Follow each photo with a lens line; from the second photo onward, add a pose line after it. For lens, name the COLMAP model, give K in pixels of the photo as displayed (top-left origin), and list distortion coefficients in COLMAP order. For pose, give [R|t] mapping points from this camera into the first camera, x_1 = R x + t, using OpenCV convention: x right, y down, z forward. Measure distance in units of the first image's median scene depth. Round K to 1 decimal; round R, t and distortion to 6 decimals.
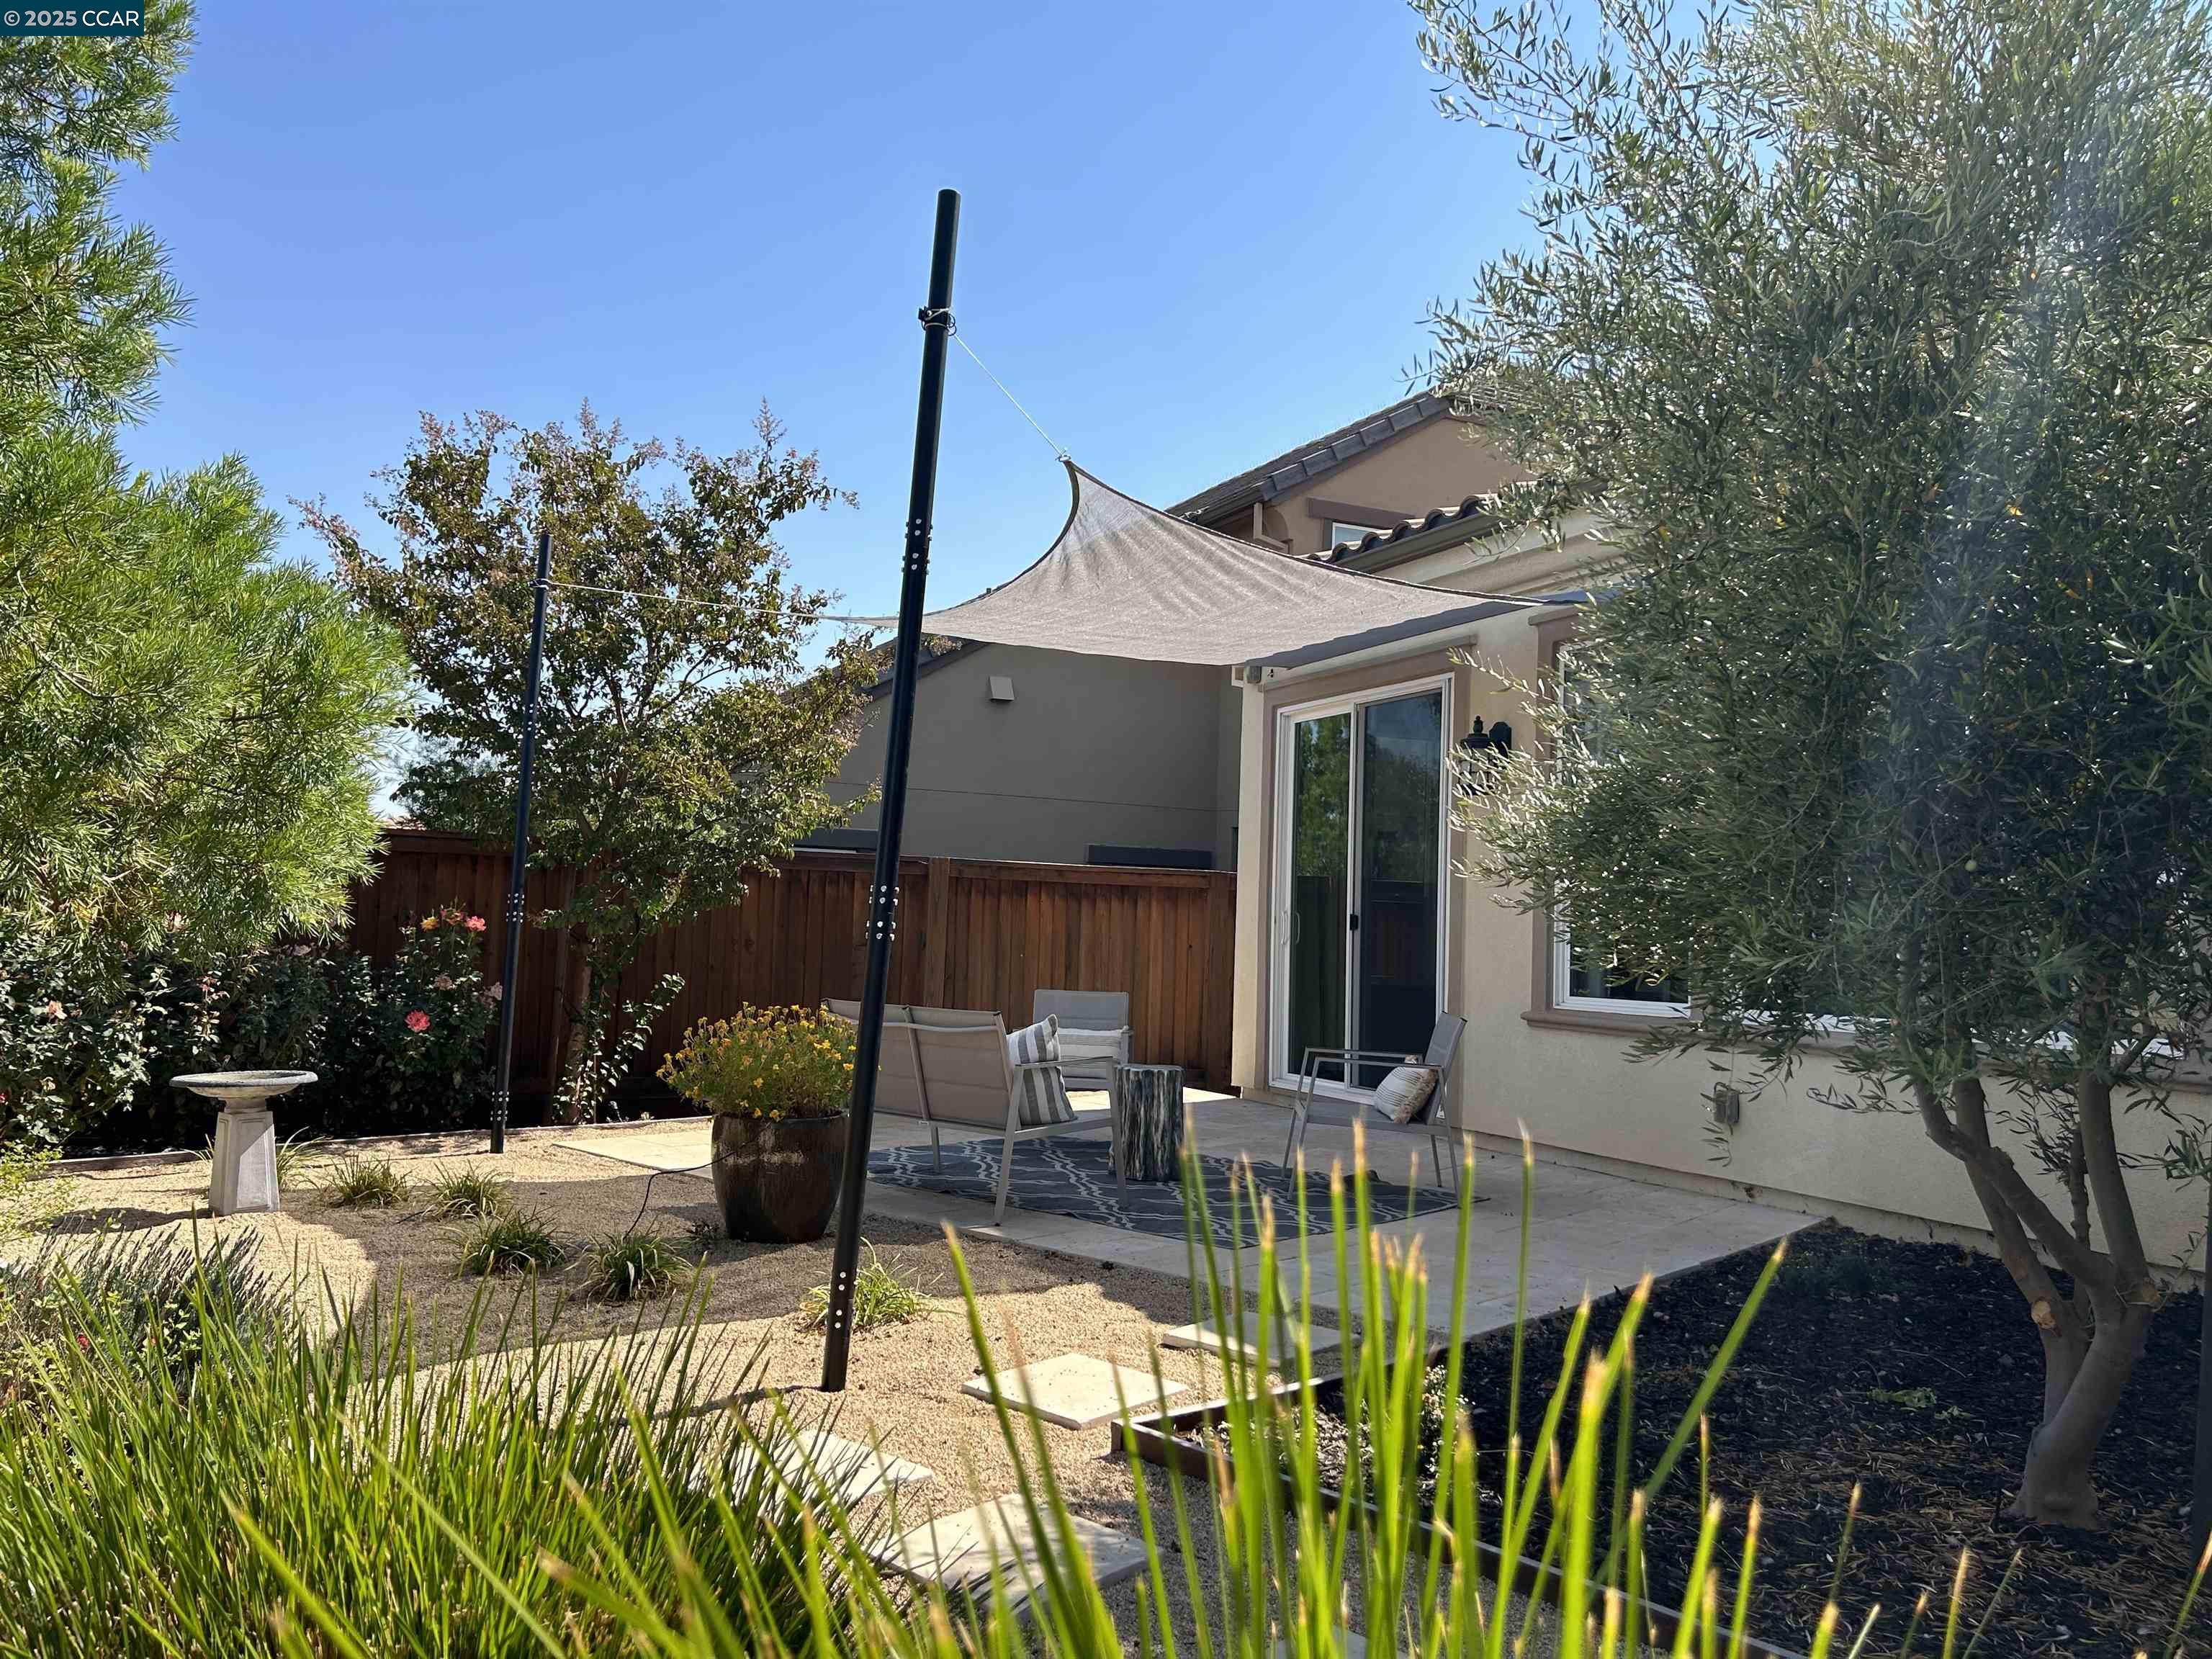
lens RADIAL K [[1670.0, 0, 1103.8], [0, 1670.0, 824.8], [0, 0, 1]] dist [-0.011890, -0.011090]
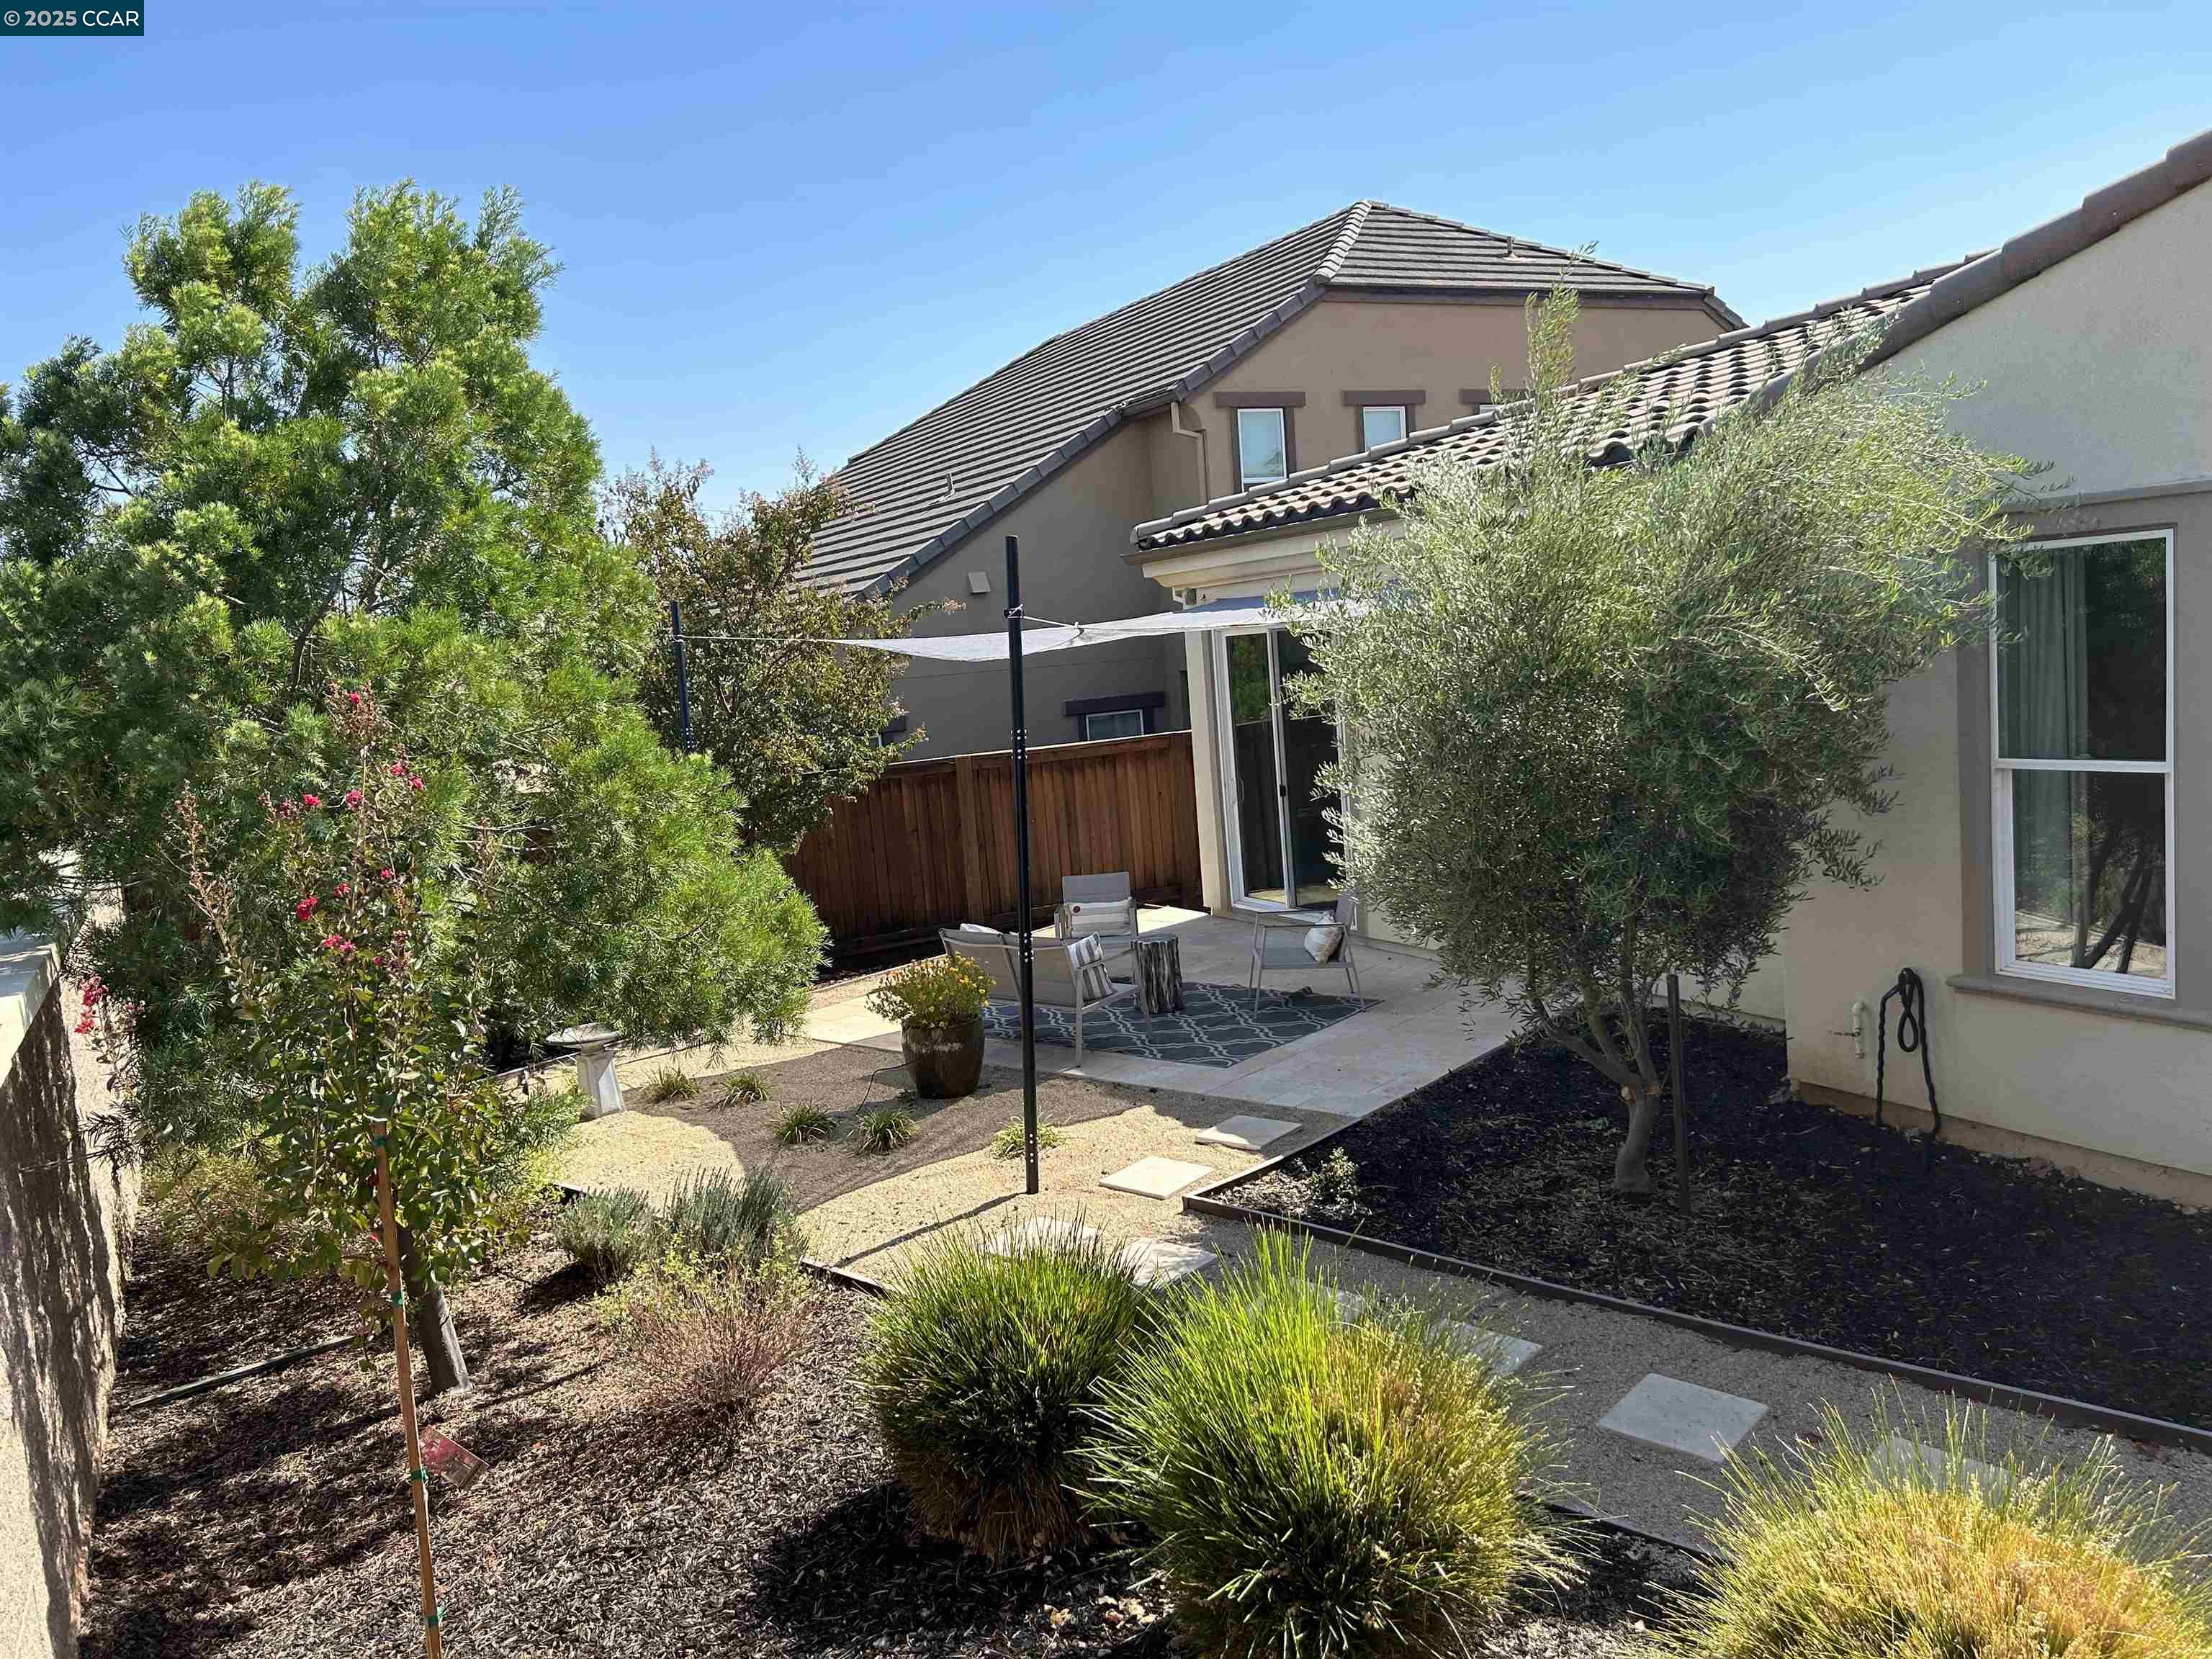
lens RADIAL K [[1670.0, 0, 1108.3], [0, 1670.0, 830.6], [0, 0, 1]] dist [-0.011890, -0.011090]
pose [[0.993106, -0.113973, 0.027395, -0.051041], [0.107299, 0.977977, 0.179017, -0.258790], [-0.047195, -0.174843, 0.983465, -0.528871]]
